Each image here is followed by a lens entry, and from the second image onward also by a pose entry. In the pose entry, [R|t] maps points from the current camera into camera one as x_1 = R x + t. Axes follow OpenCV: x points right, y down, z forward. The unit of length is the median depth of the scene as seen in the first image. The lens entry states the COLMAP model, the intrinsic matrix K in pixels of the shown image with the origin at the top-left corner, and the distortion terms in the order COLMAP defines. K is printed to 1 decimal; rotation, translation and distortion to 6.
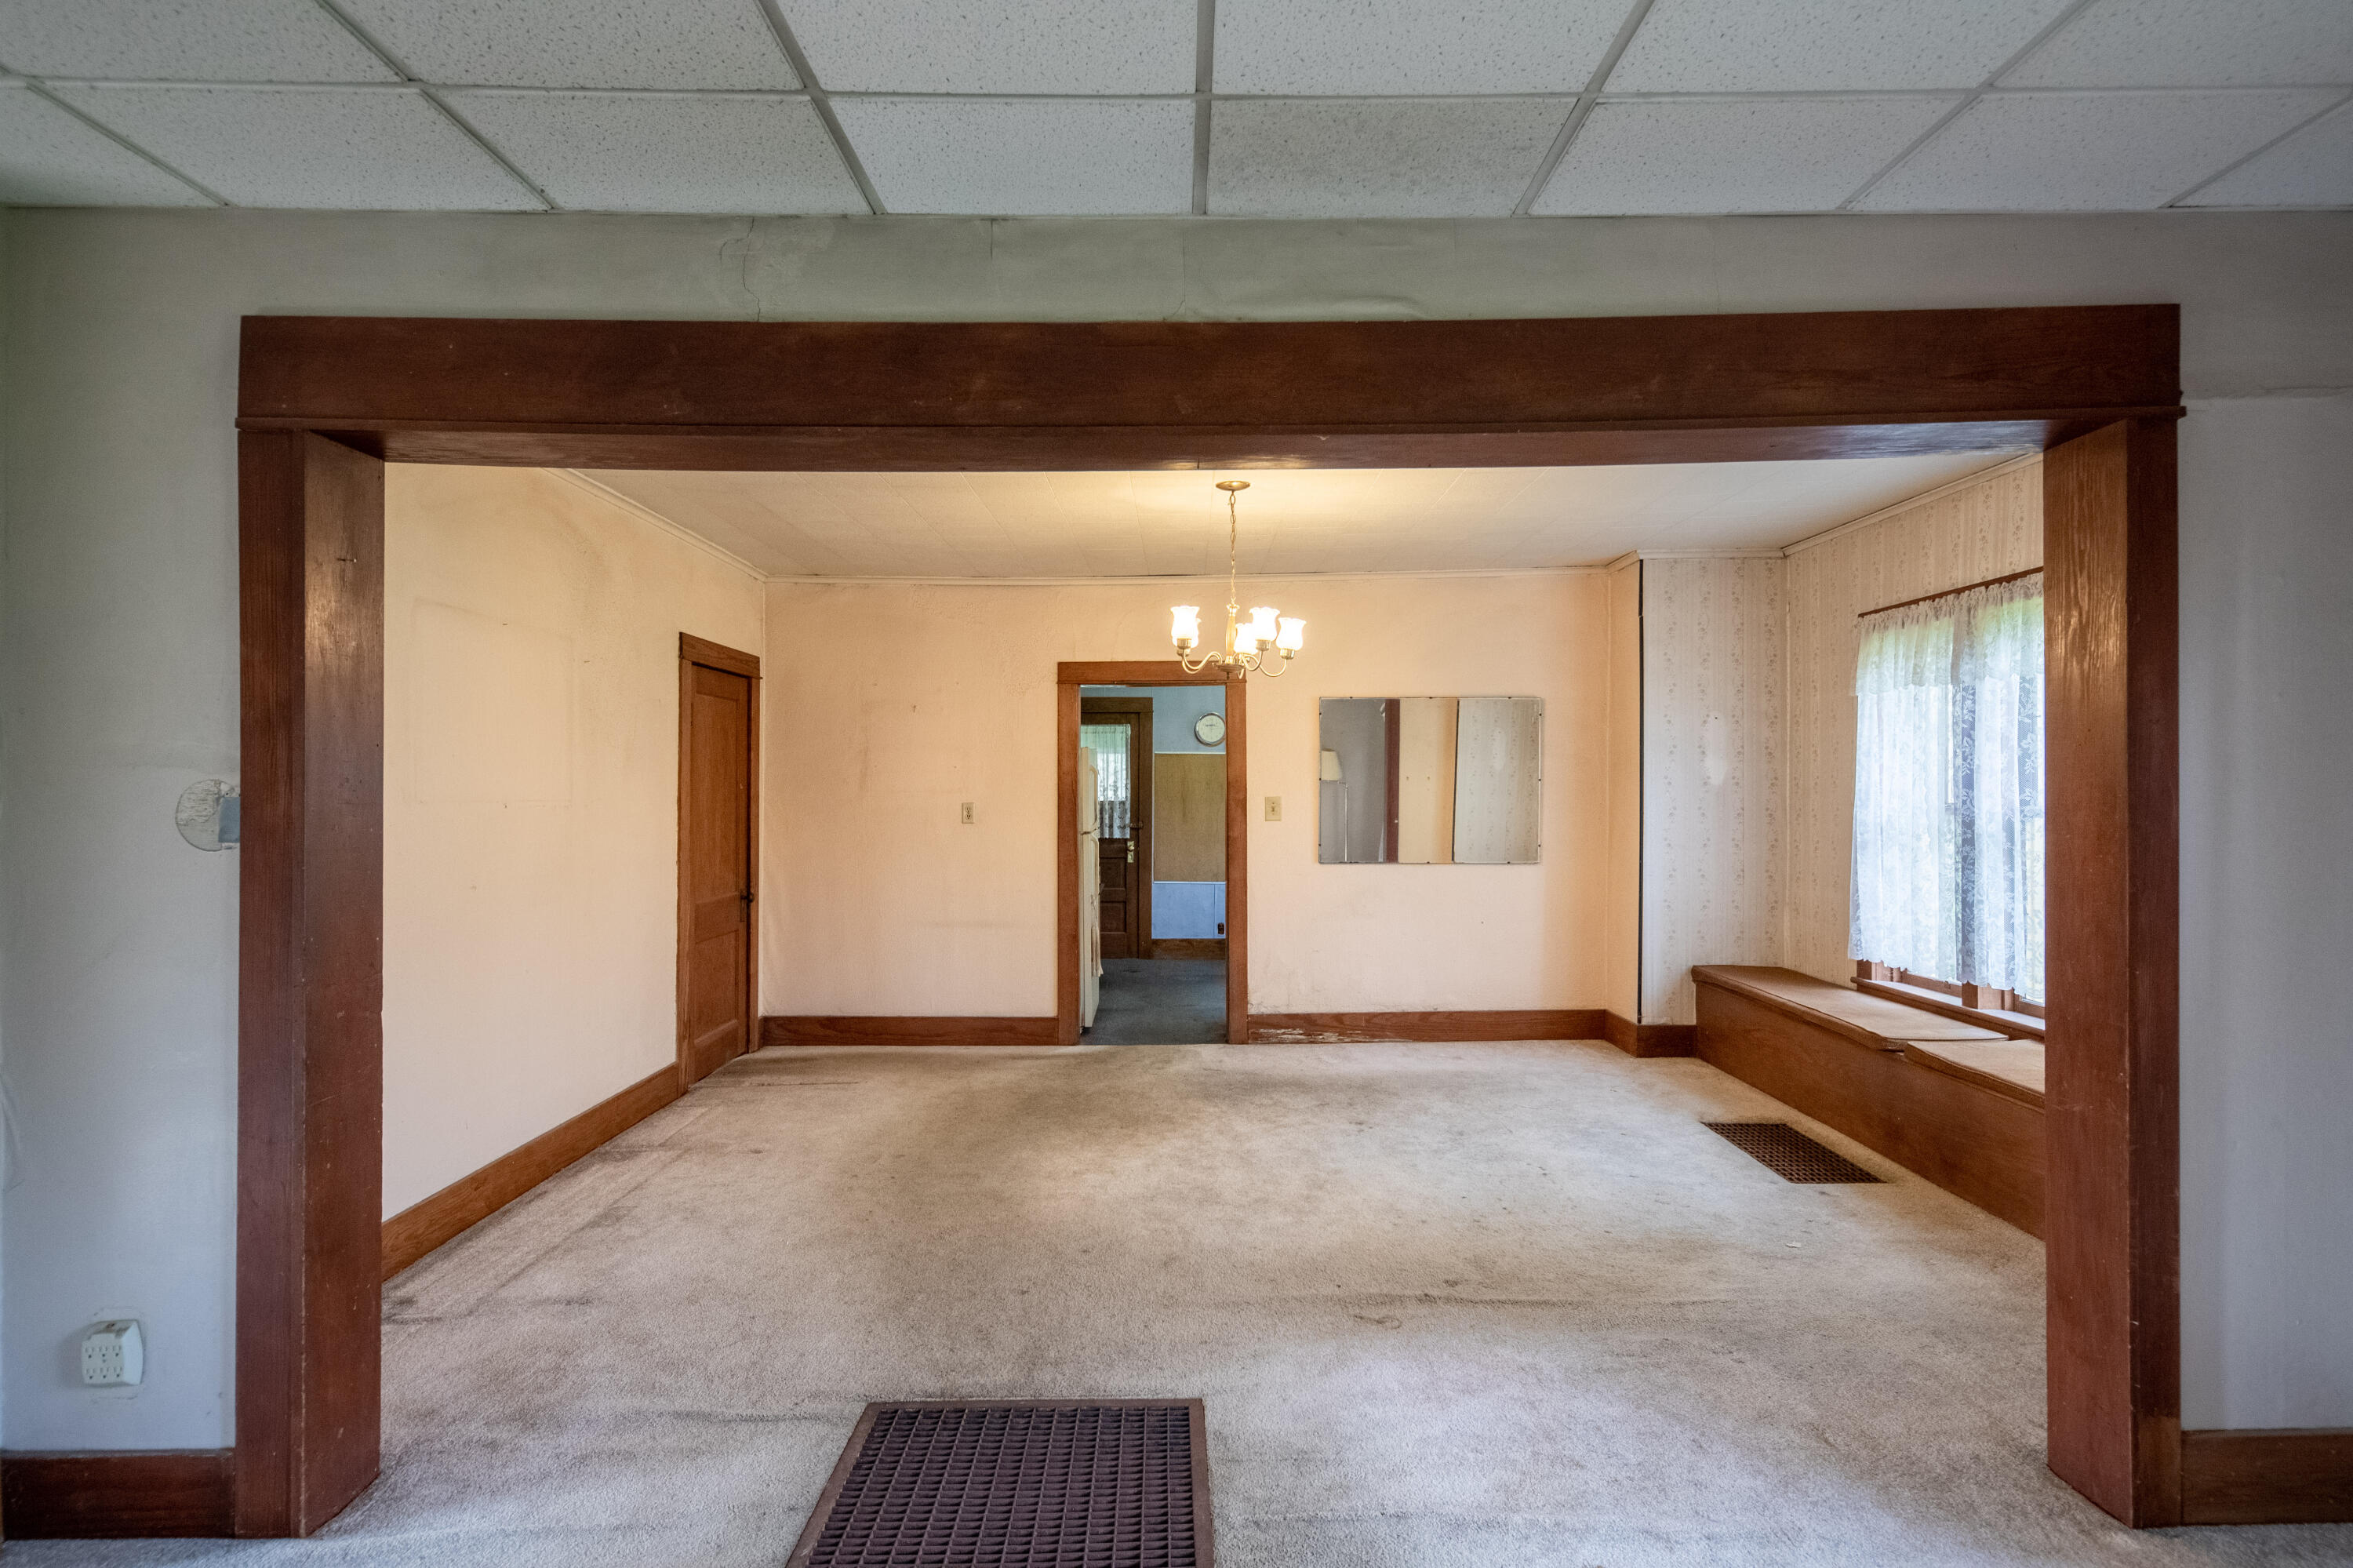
lens RADIAL K [[1188.1, 0, 1187.4], [0, 1188.1, 788.7], [0, 0, 1]] dist [0.008349, 0.000819]
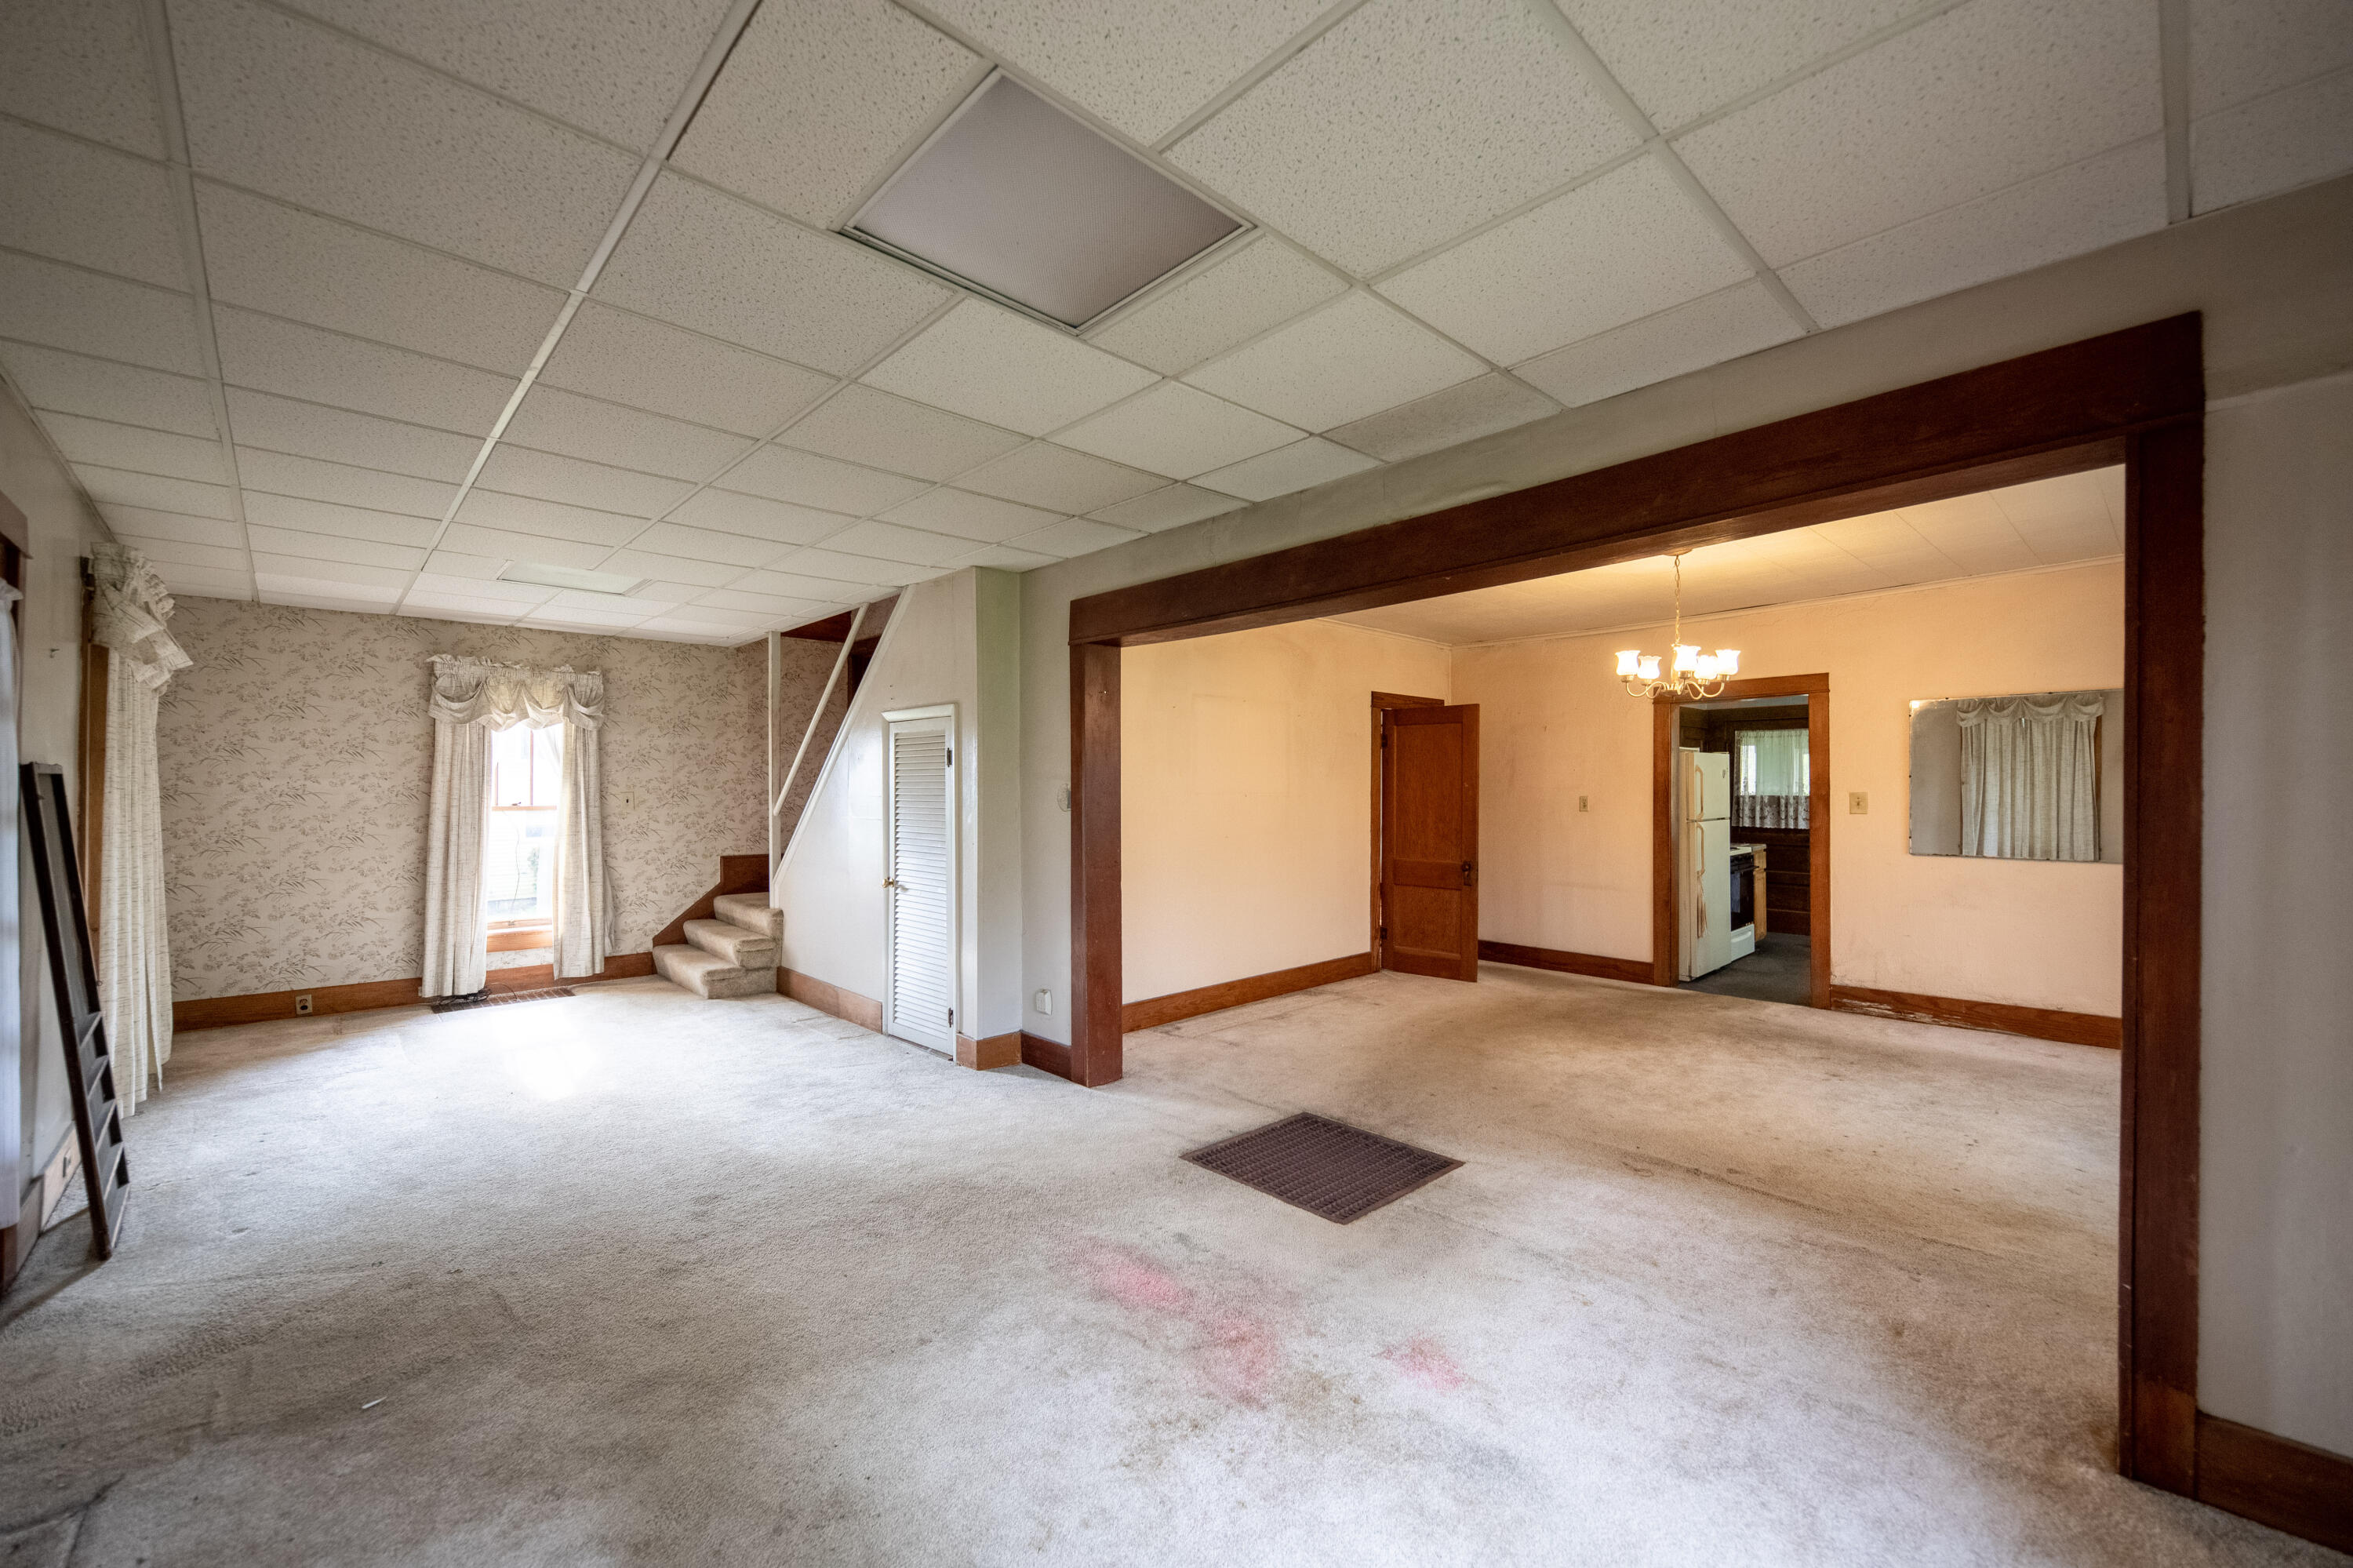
lens RADIAL K [[925.0, 0, 1174.8], [0, 925.0, 793.0], [0, 0, 1]] dist [0.002696, -0.001579]
pose [[0.678968, 0.003365, -0.734161, 0.467019], [0.002313, 0.999975, 0.006722, -0.000386], [0.734165, -0.006262, 0.678943, -0.100615]]
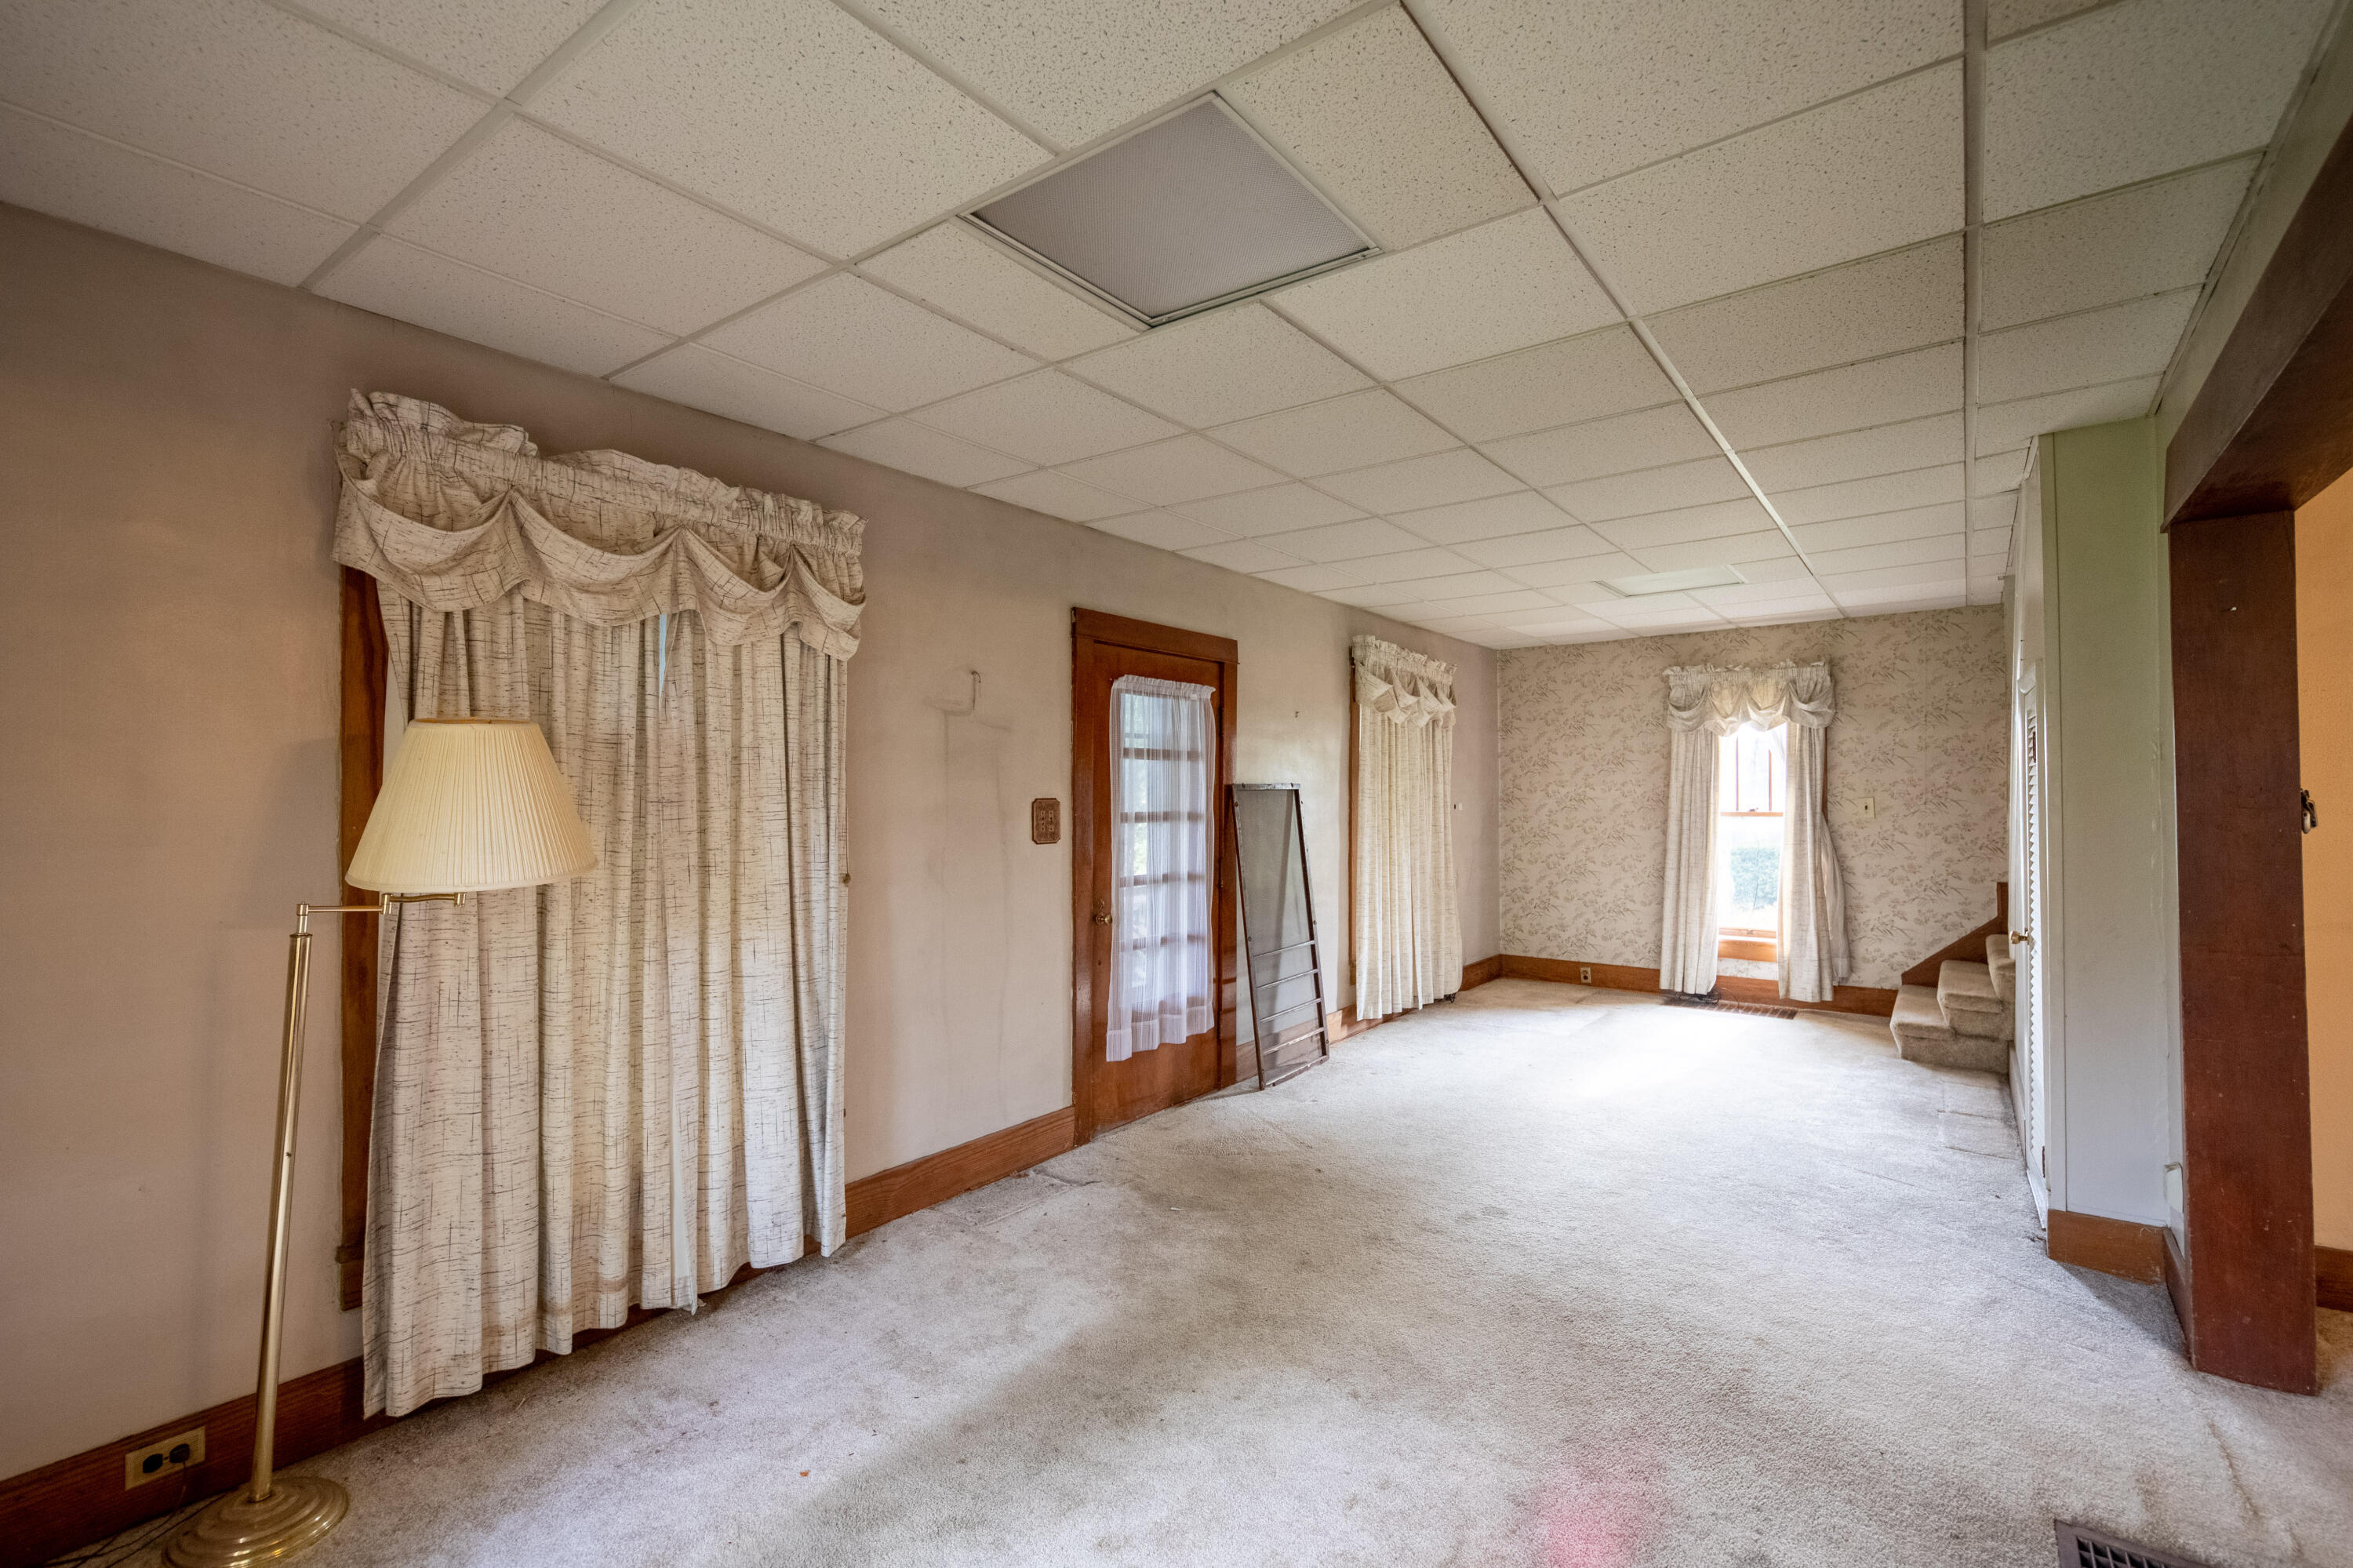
lens RADIAL K [[1053.8, 0, 1208.3], [0, 1053.8, 797.5], [0, 0, 1]] dist [0.013232, 0.000451]
pose [[-0.586693, 0.008112, -0.809769, 0.488764], [0.009634, 0.999949, 0.003037, -0.007825], [0.809752, -0.006020, -0.586741, 0.481602]]
